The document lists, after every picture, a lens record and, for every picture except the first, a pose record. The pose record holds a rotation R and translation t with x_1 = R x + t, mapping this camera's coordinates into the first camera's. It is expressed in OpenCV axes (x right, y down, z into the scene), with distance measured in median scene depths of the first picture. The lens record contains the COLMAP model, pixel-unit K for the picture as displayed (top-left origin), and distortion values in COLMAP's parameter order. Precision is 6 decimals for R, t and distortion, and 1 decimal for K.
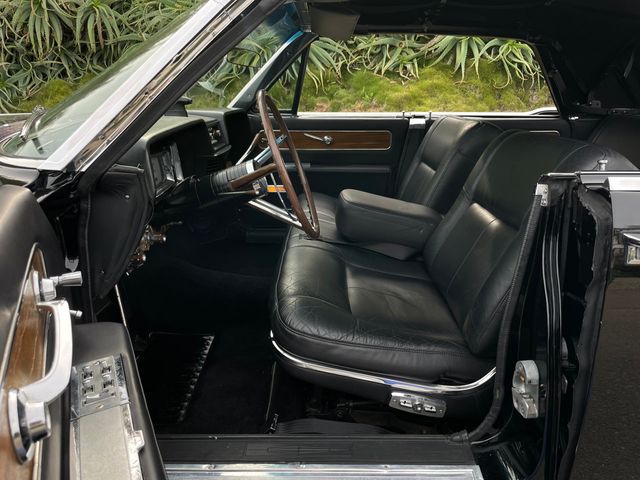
lens RADIAL K [[491.2, 0, 318.2], [0, 491.2, 242.0], [0, 0, 1]] dist [0.061295, -0.097009]
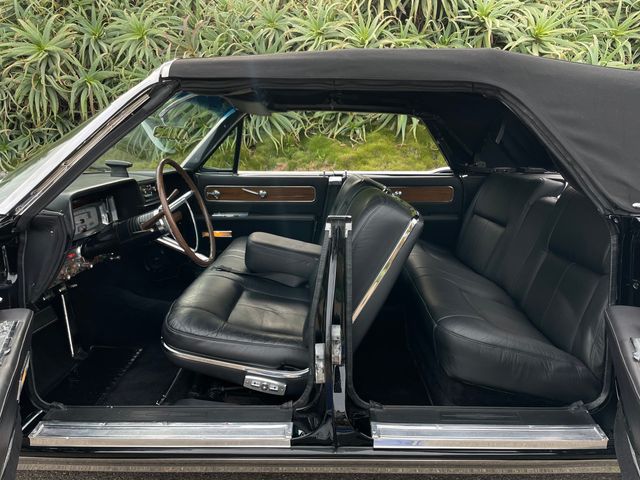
lens RADIAL K [[491.2, 0, 321.1], [0, 491.2, 245.0], [0, 0, 1]] dist [0.061295, -0.097009]
pose [[0.999927, -0.001910, -0.011940, 0.182307], [0.000684, 0.994793, -0.101915, 0.041046], [0.012072, 0.101899, 0.994721, -0.189261]]
